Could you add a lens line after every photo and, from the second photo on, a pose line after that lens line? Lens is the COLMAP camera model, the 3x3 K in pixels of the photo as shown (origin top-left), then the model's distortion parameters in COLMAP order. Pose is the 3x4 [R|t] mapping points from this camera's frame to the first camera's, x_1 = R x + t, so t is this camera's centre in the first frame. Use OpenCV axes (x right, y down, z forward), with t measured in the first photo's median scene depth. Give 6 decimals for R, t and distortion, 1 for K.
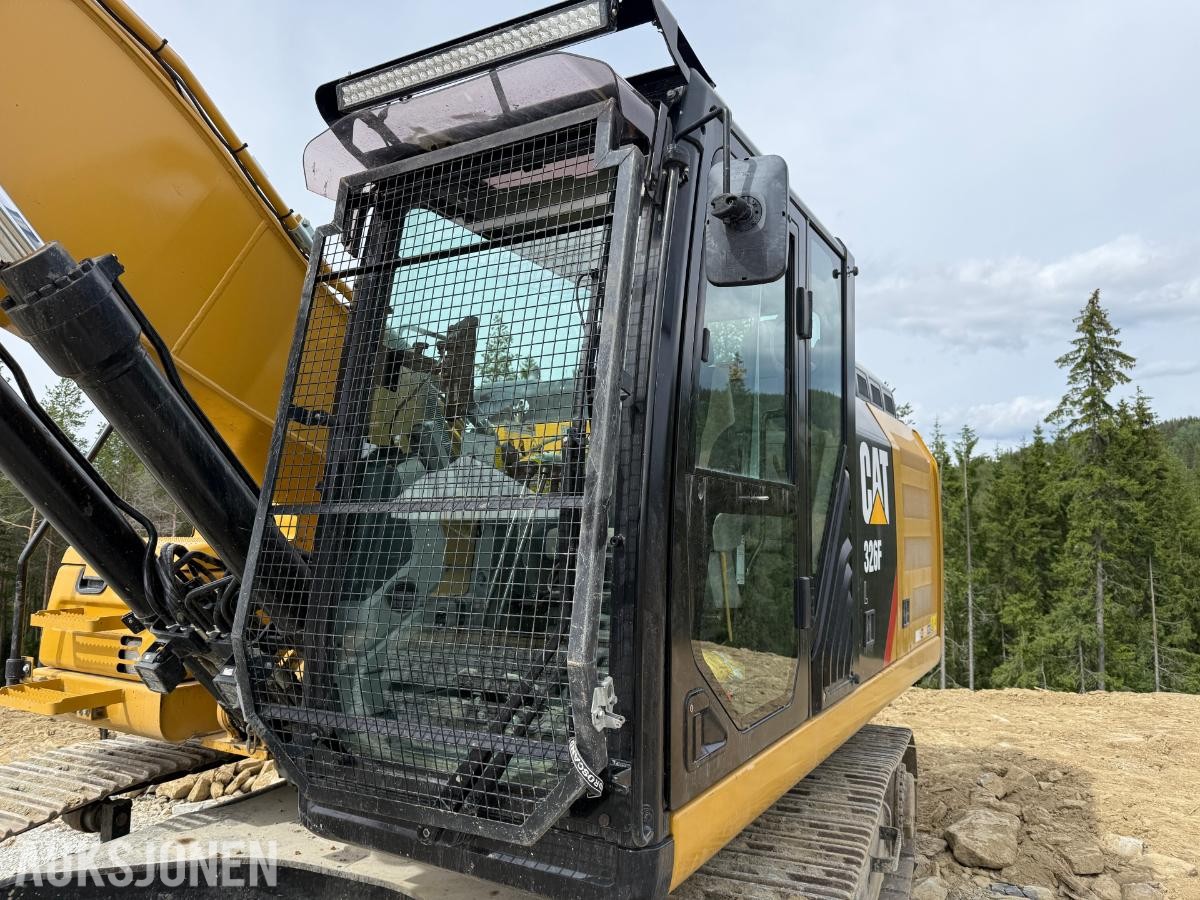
lens RADIAL K [[843.7, 0, 605.7], [0, 843.7, 445.4], [0, 0, 1]] dist [0.081042, -0.110798]
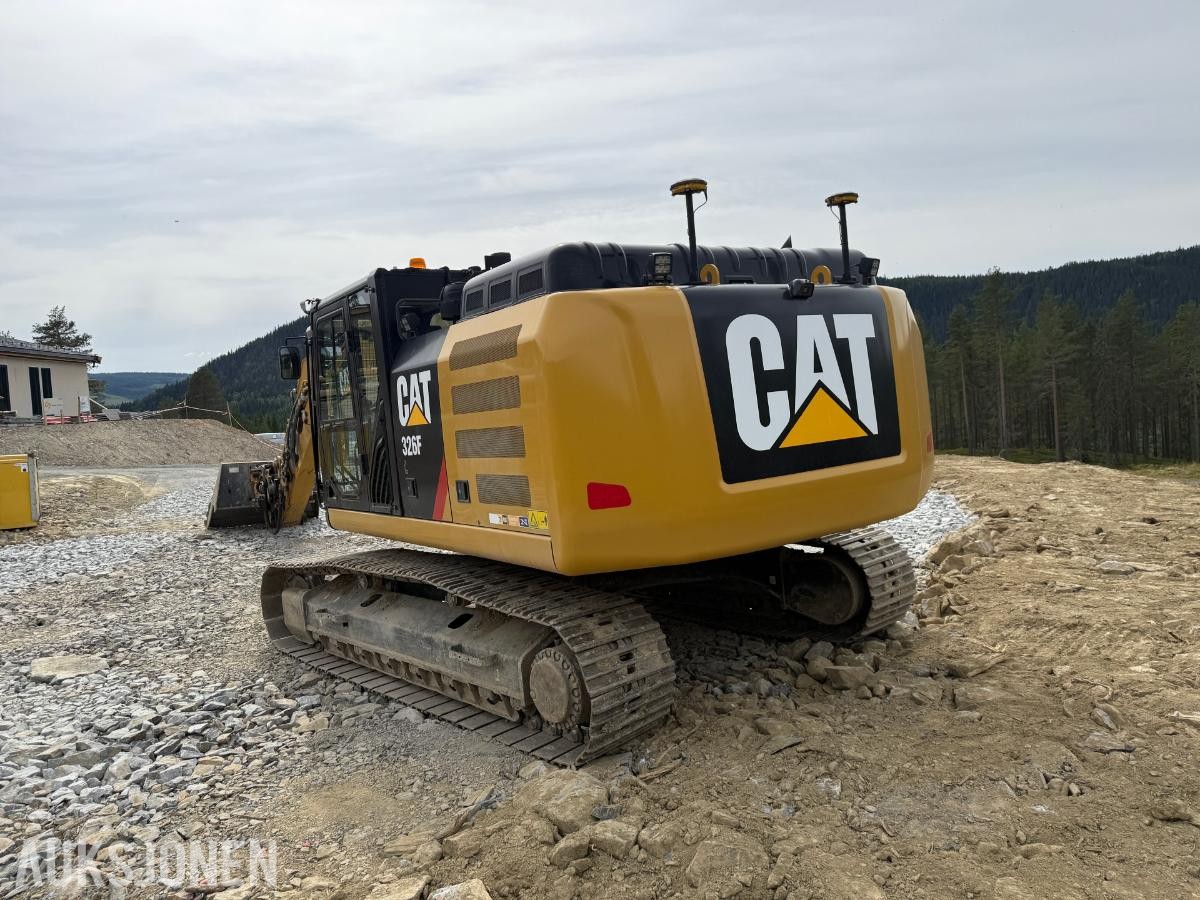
lens RADIAL K [[843.7, 0, 592.3], [0, 843.7, 440.1], [0, 0, 1]] dist [0.081042, -0.110798]
pose [[-0.447118, 0.060050, -0.892457, 0.186658], [0.172975, 0.984715, -0.020403, 0.024878], [0.877590, -0.163495, -0.450671, 0.238126]]
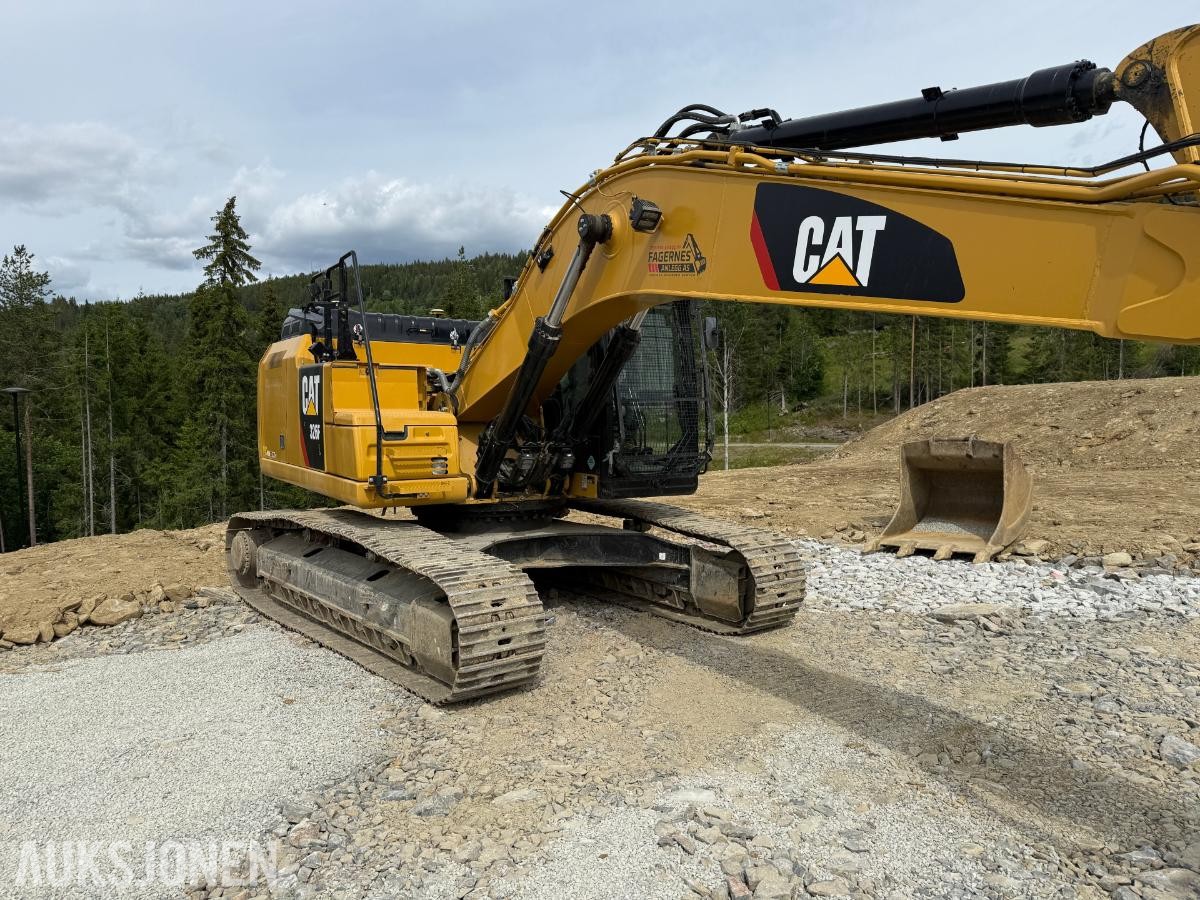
lens RADIAL K [[843.7, 0, 596.3], [0, 843.7, 460.4], [0, 0, 1]] dist [0.081042, -0.110798]
pose [[0.479548, -0.066840, 0.874966, -0.229355], [-0.080998, 0.989467, 0.119980, -0.004977], [-0.873769, -0.128406, 0.469083, -0.032477]]
